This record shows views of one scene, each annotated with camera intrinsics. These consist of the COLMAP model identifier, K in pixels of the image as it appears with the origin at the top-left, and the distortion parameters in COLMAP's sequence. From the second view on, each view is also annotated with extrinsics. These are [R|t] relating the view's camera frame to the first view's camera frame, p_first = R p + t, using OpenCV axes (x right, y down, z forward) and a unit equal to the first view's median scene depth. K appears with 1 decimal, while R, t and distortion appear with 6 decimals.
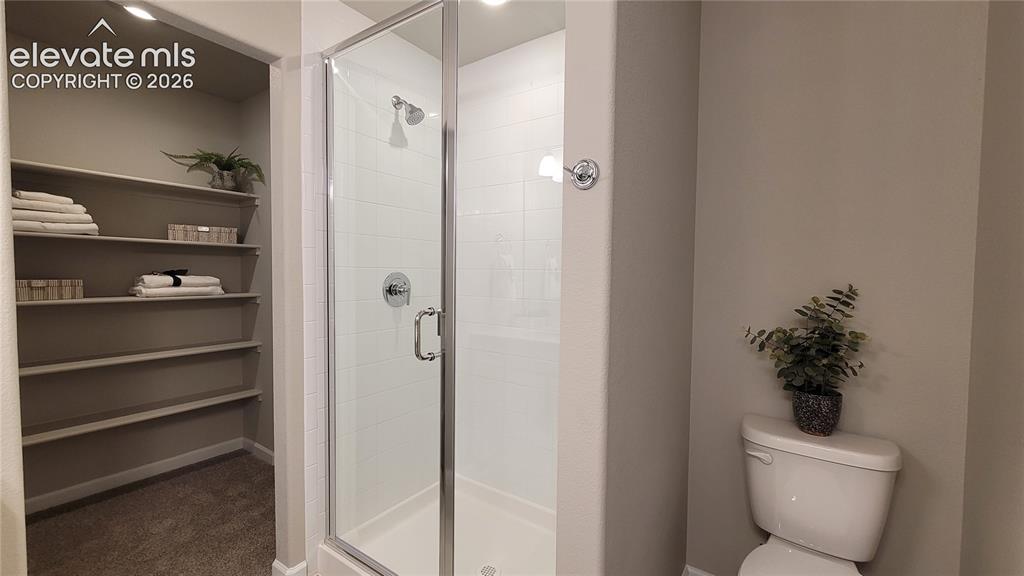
lens RADIAL K [[416.7, 0, 515.1], [0, 416.7, 288.6], [0, 0, 1]] dist [-0.001509, -0.000020]
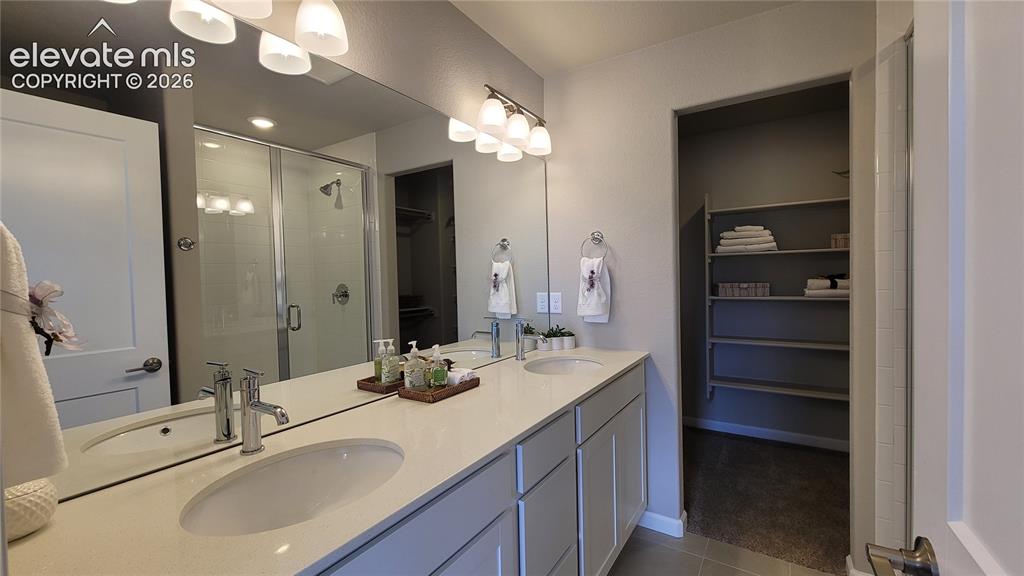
lens RADIAL K [[410.9, 0, 515.8], [0, 410.9, 285.1], [0, 0, 1]] dist [-0.001231, -0.000081]
pose [[0.034144, 0.006881, -0.999393, 0.323580], [-0.016921, 0.999837, 0.006306, -0.008543], [0.999274, 0.016695, 0.034255, 0.101532]]
